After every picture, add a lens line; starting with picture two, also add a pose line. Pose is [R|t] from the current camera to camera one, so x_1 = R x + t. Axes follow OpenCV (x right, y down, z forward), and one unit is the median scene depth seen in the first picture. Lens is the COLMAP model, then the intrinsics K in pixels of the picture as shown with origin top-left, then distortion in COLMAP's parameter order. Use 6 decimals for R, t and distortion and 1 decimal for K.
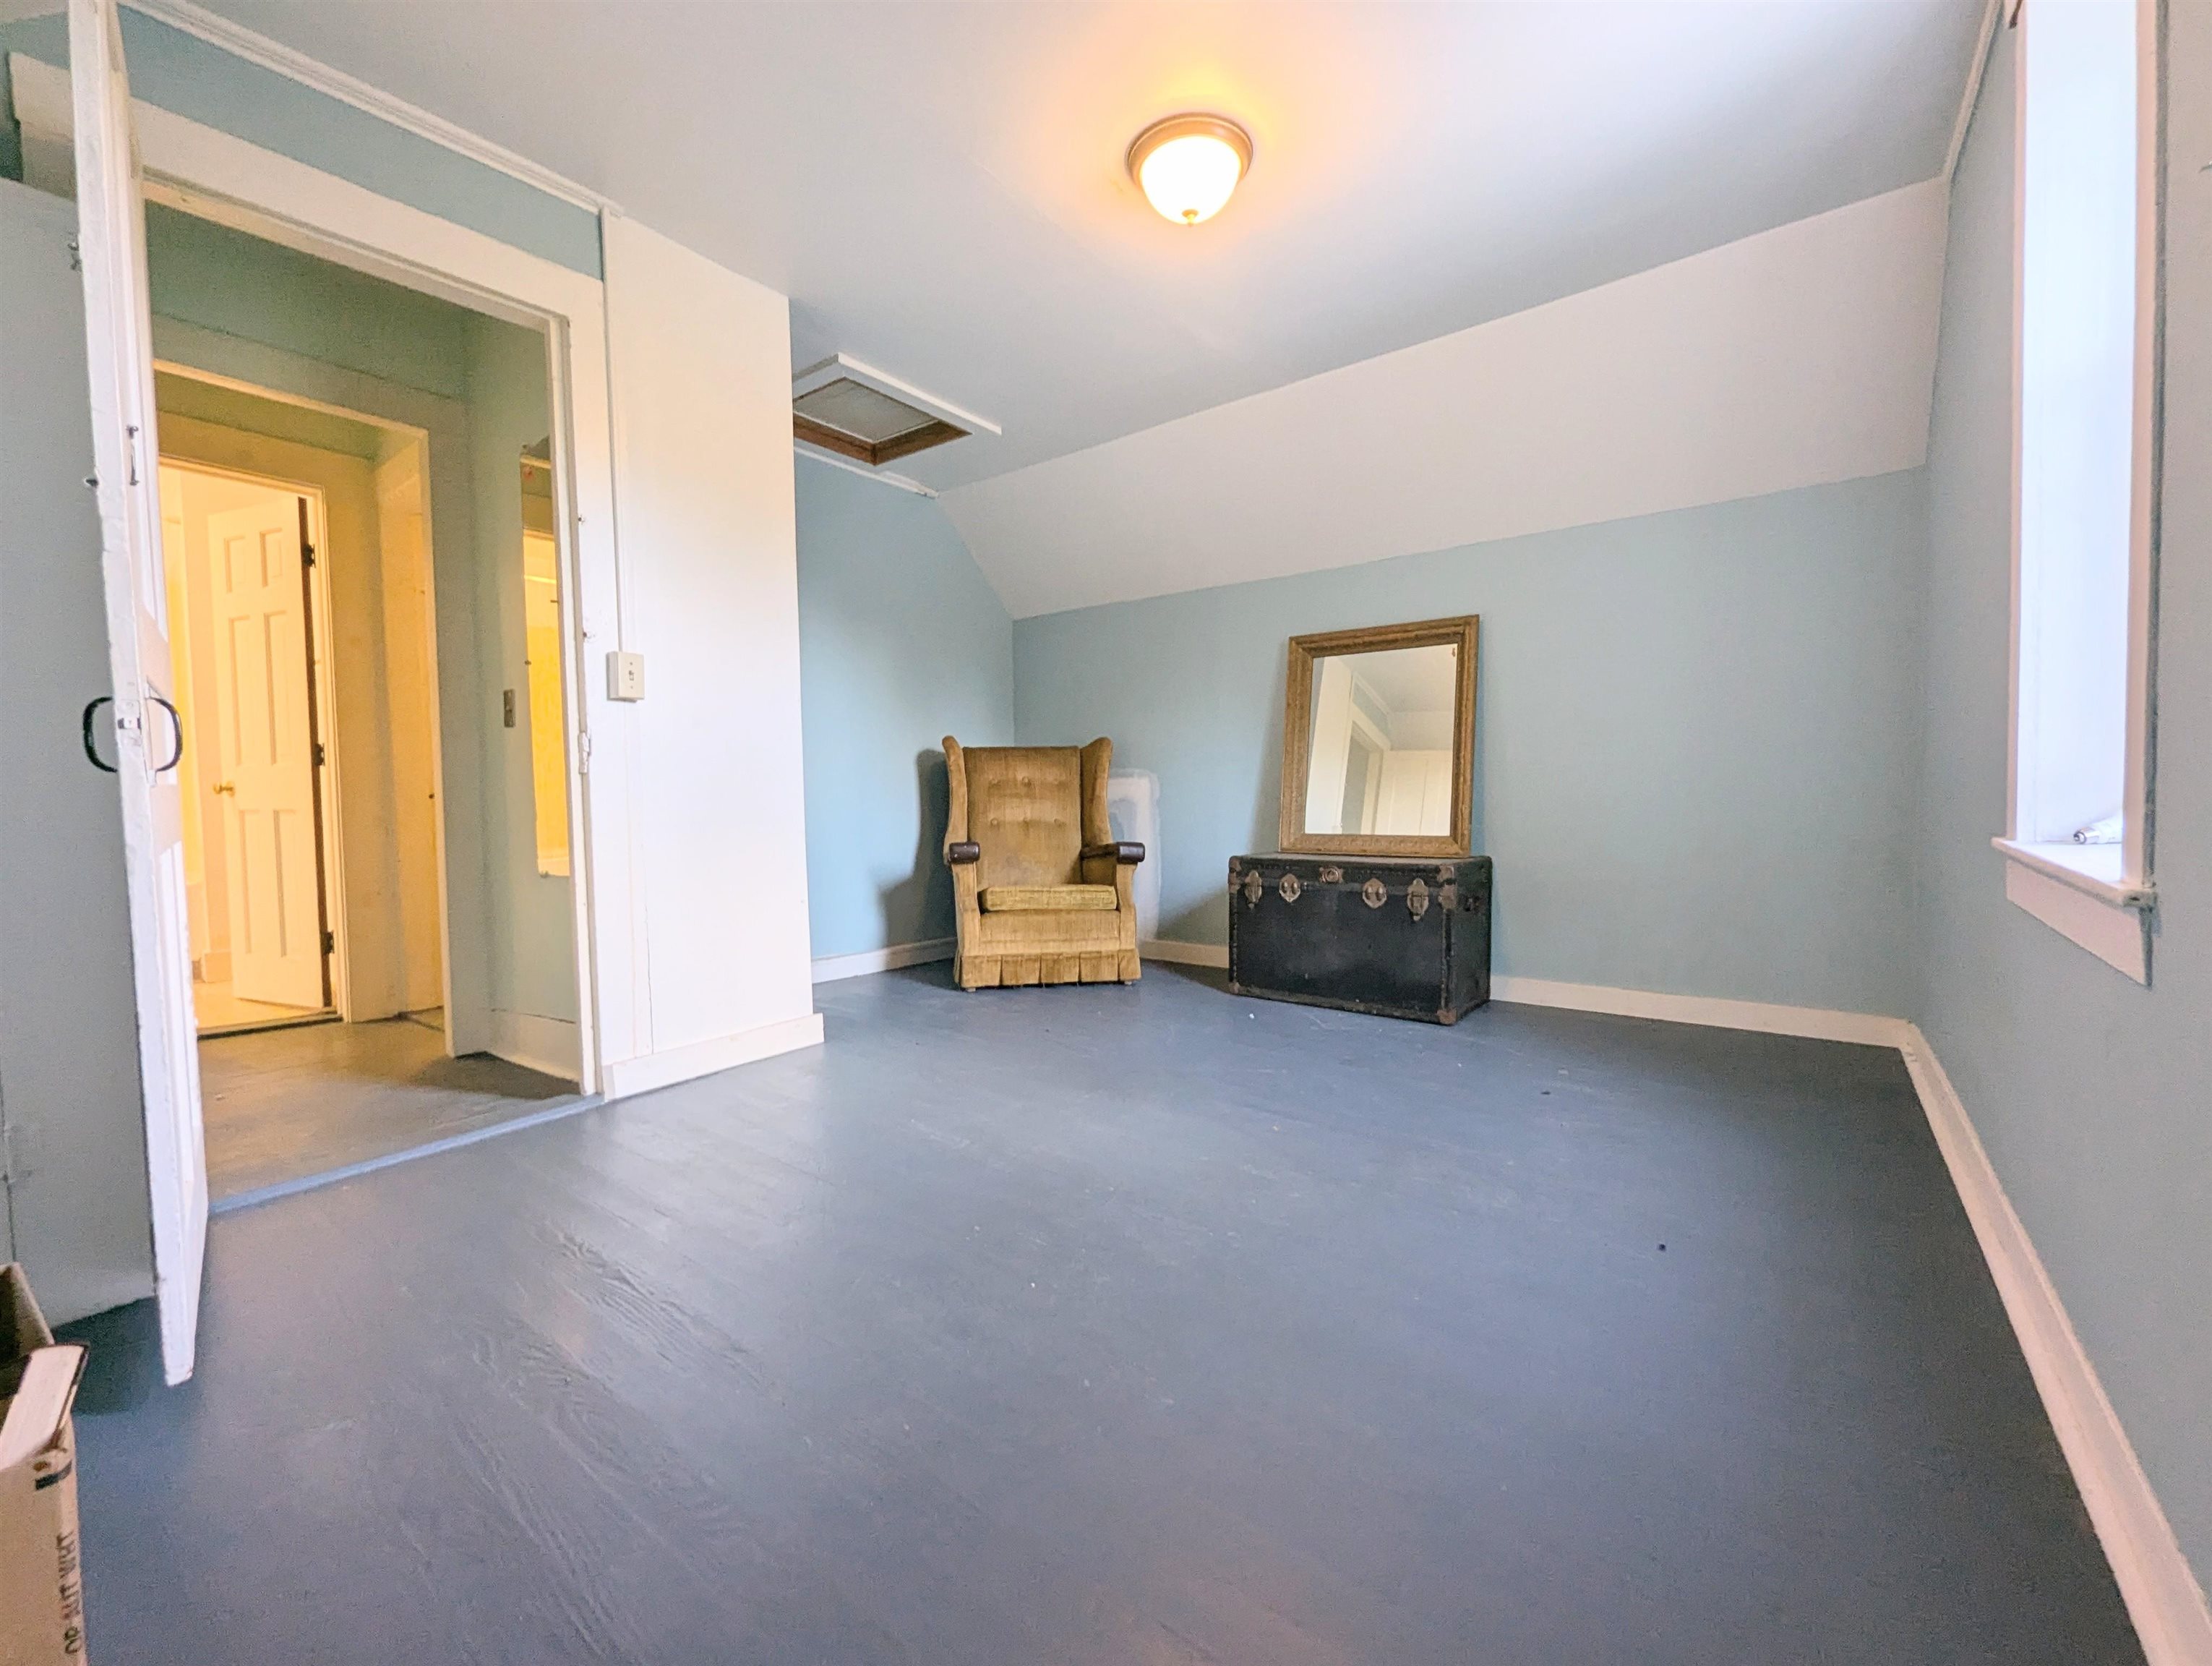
lens RADIAL K [[920.6, 0, 1105.7], [0, 920.6, 843.7], [0, 0, 1]] dist [-0.000091, 0.000778]
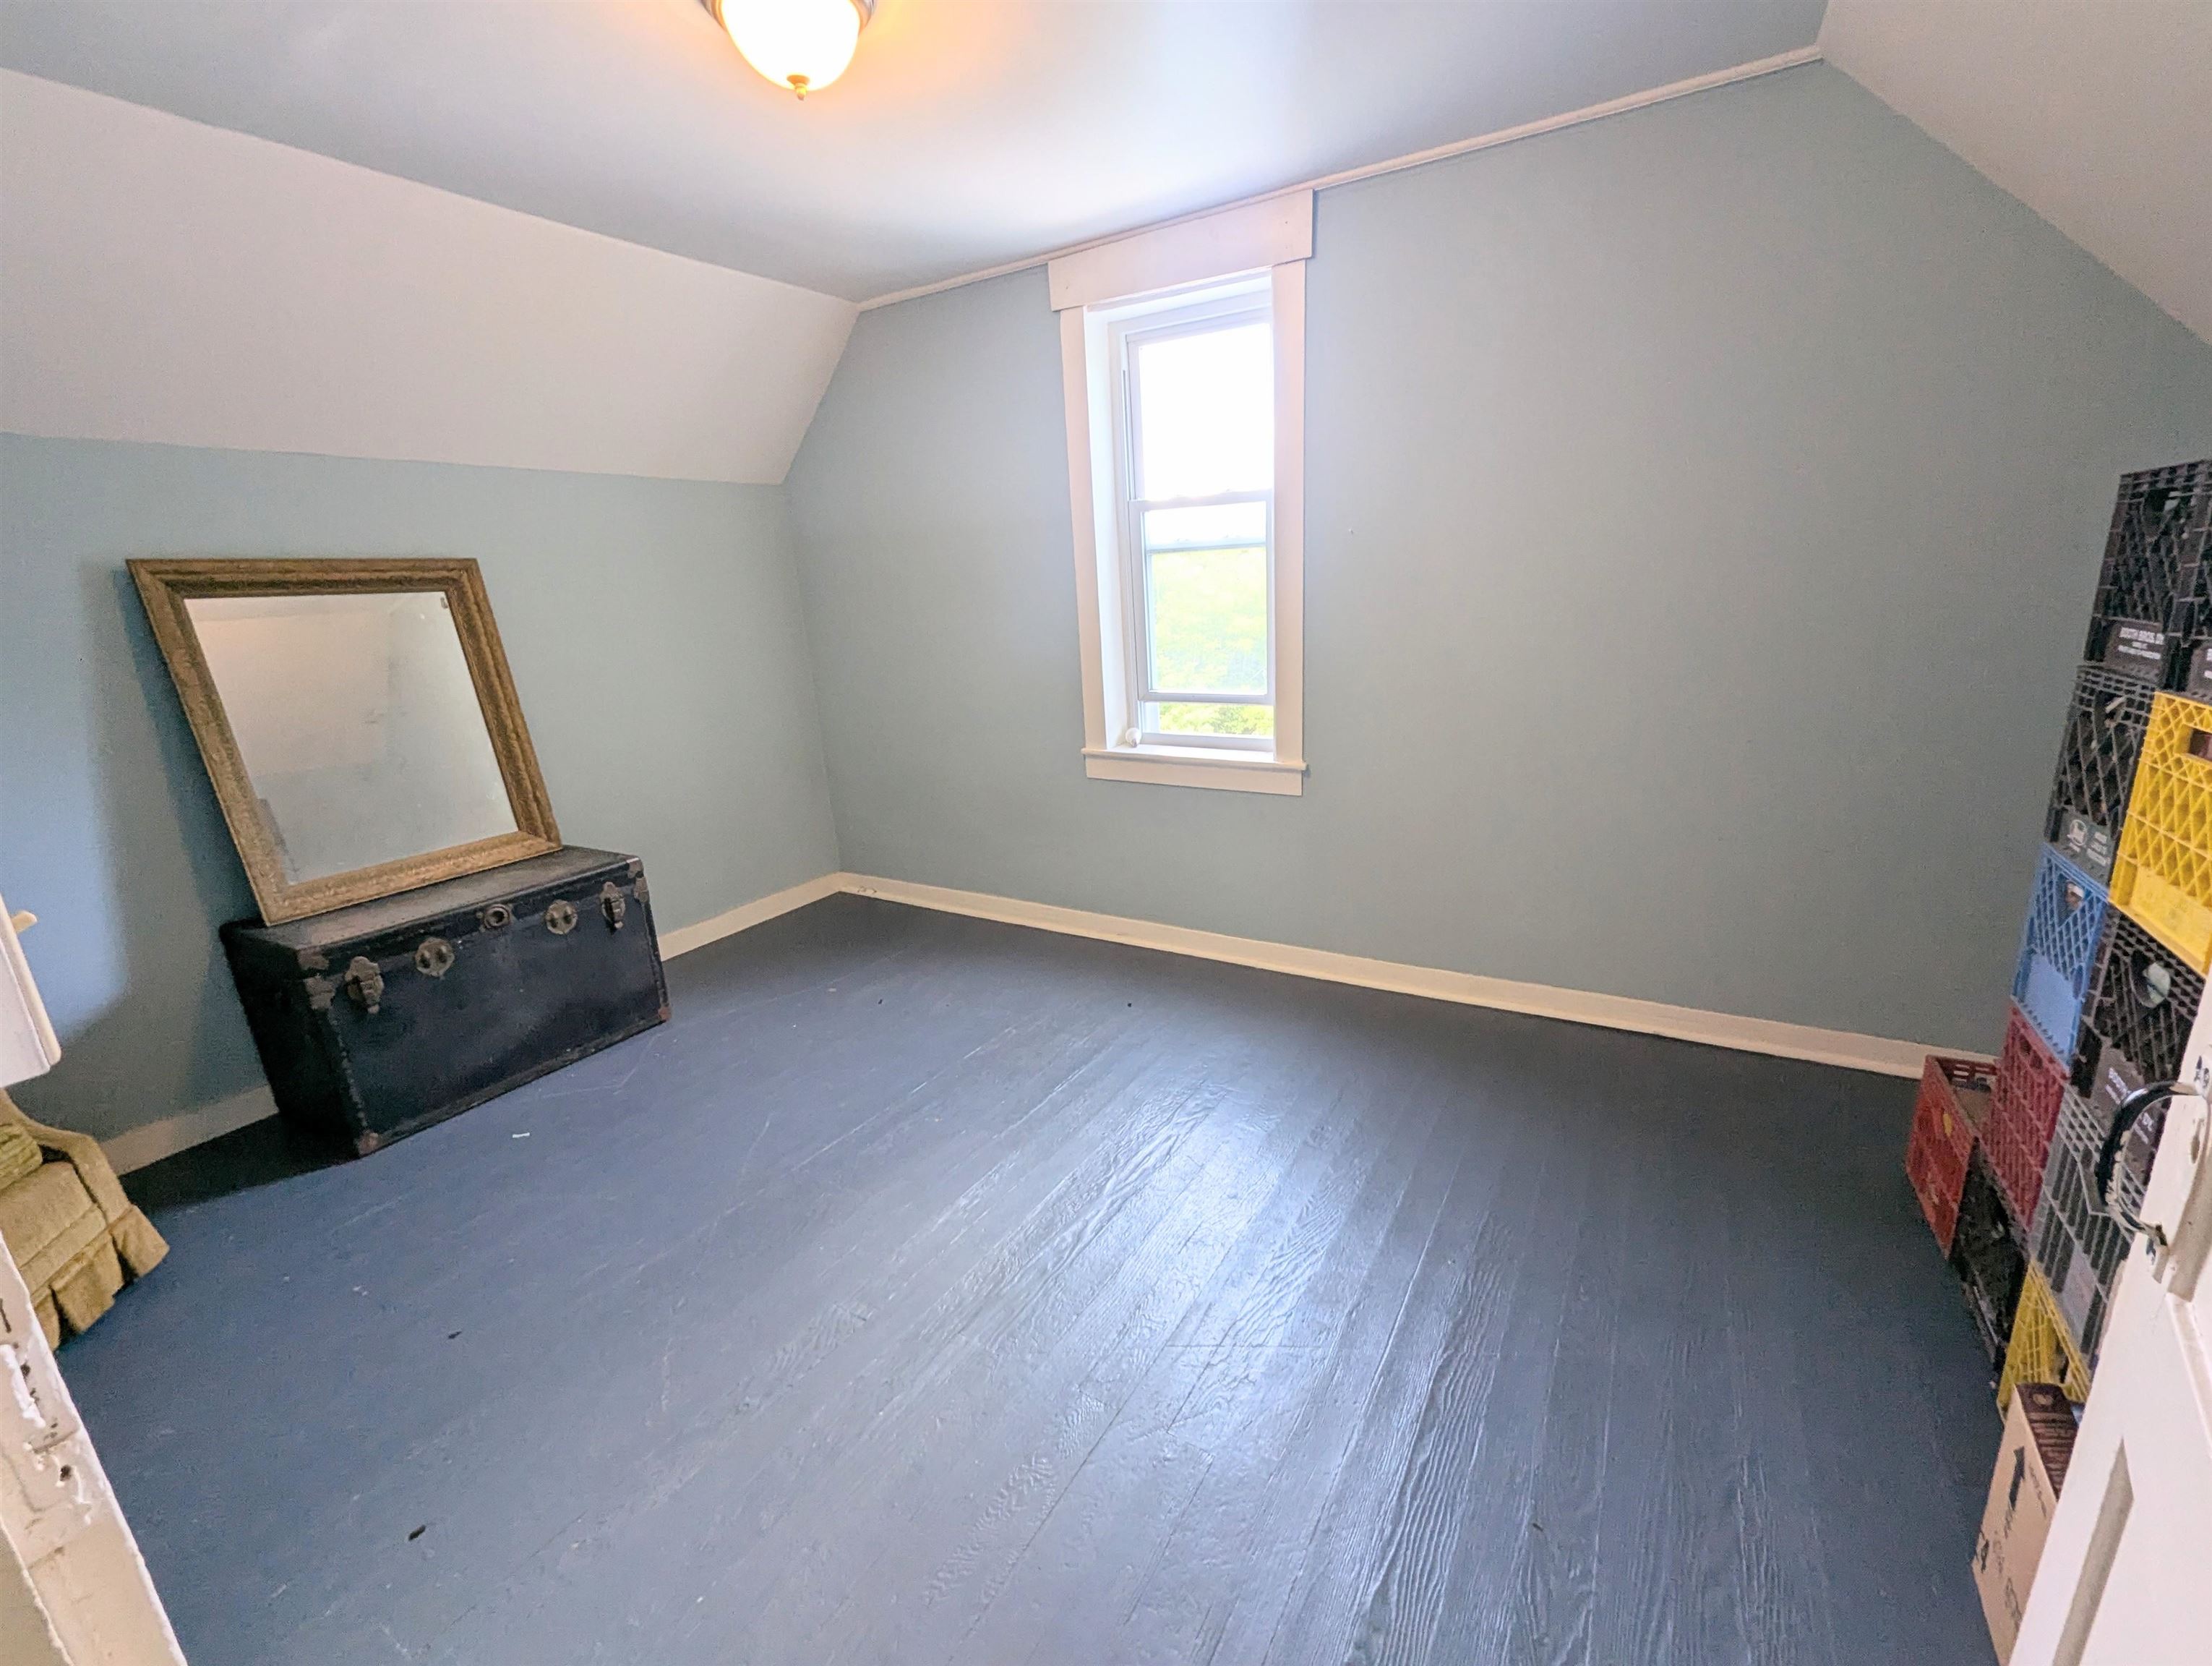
lens RADIAL K [[920.6, 0, 1105.7], [0, 920.6, 843.7], [0, 0, 1]] dist [-0.000091, 0.000778]
pose [[-0.084375, -0.252269, 0.963972, -0.728540], [0.113543, 0.958686, 0.260824, -0.234459], [-0.989944, 0.131459, -0.052245, 0.789819]]
